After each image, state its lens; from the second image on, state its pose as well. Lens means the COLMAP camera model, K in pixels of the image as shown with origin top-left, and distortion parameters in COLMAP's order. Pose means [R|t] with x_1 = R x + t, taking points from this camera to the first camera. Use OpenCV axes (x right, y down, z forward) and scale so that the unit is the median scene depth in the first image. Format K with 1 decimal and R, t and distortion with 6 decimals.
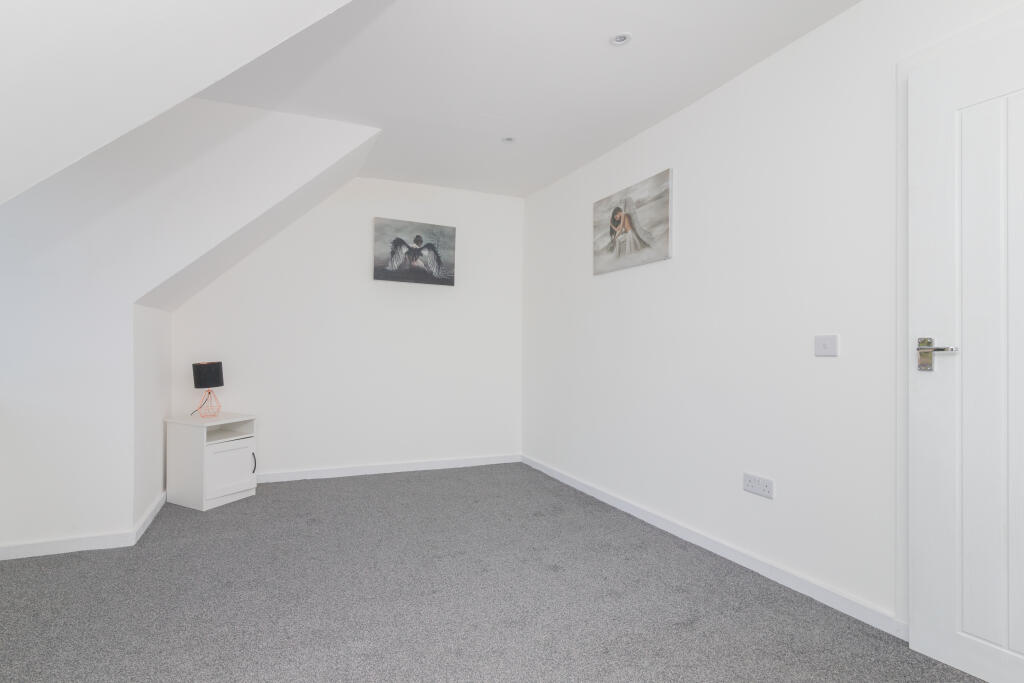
lens RADIAL K [[473.2, 0, 470.8], [0, 473.2, 347.4], [0, 0, 1]] dist [0.006095, 0.002195]
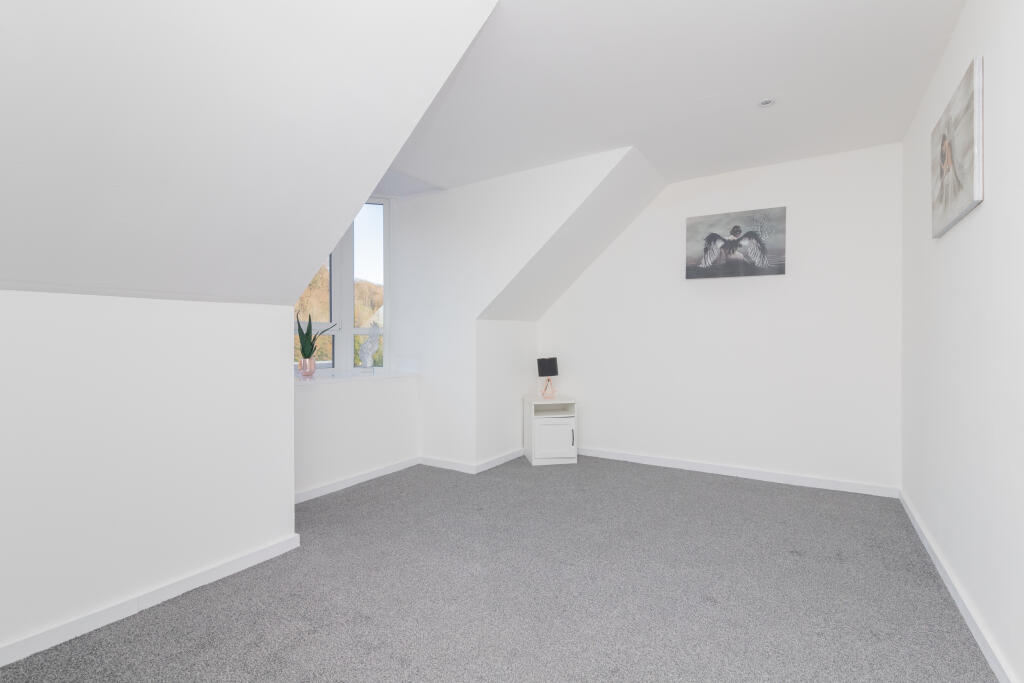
lens RADIAL K [[473.2, 0, 542.7], [0, 473.2, 341.8], [0, 0, 1]] dist [0.006095, 0.002195]
pose [[0.624239, -0.009234, -0.781179, 0.389190], [0.007292, 0.999955, -0.005993, -0.004209], [0.781199, -0.001955, 0.624279, 0.117565]]
